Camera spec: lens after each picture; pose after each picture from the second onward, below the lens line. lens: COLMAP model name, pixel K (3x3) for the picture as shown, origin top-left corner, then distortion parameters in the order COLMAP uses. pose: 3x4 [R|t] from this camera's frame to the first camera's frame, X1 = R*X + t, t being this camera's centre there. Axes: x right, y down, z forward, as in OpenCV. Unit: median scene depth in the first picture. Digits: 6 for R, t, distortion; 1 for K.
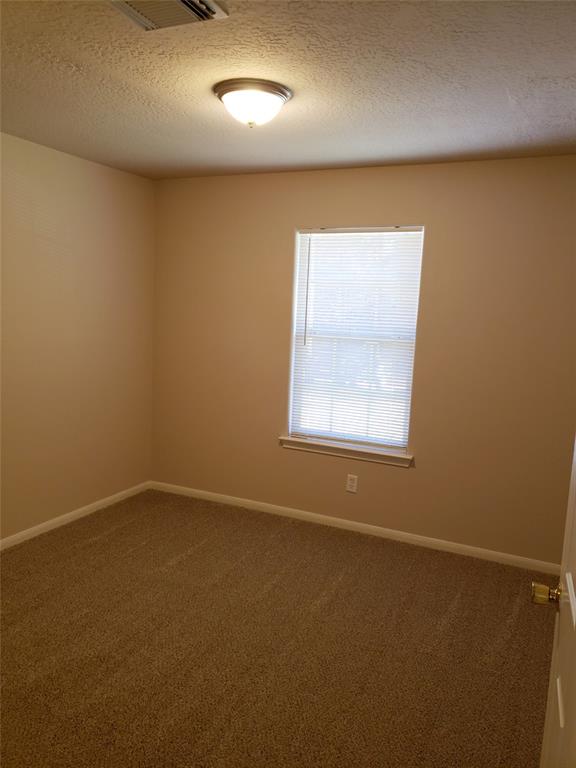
lens RADIAL K [[598.4, 0, 294.6], [0, 598.4, 385.2], [0, 0, 1]] dist [0.069401, -0.082266]
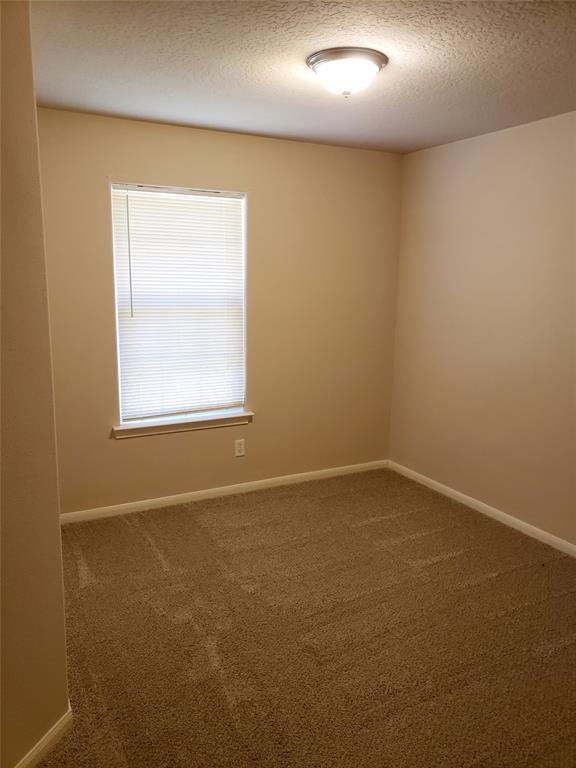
lens RADIAL K [[598.4, 0, 294.6], [0, 598.4, 385.2], [0, 0, 1]] dist [0.069401, -0.082266]
pose [[0.582009, -0.181503, 0.792668, -0.620238], [0.125851, 0.983133, 0.132710, -0.063236], [-0.803385, 0.022520, 0.595034, 0.304167]]
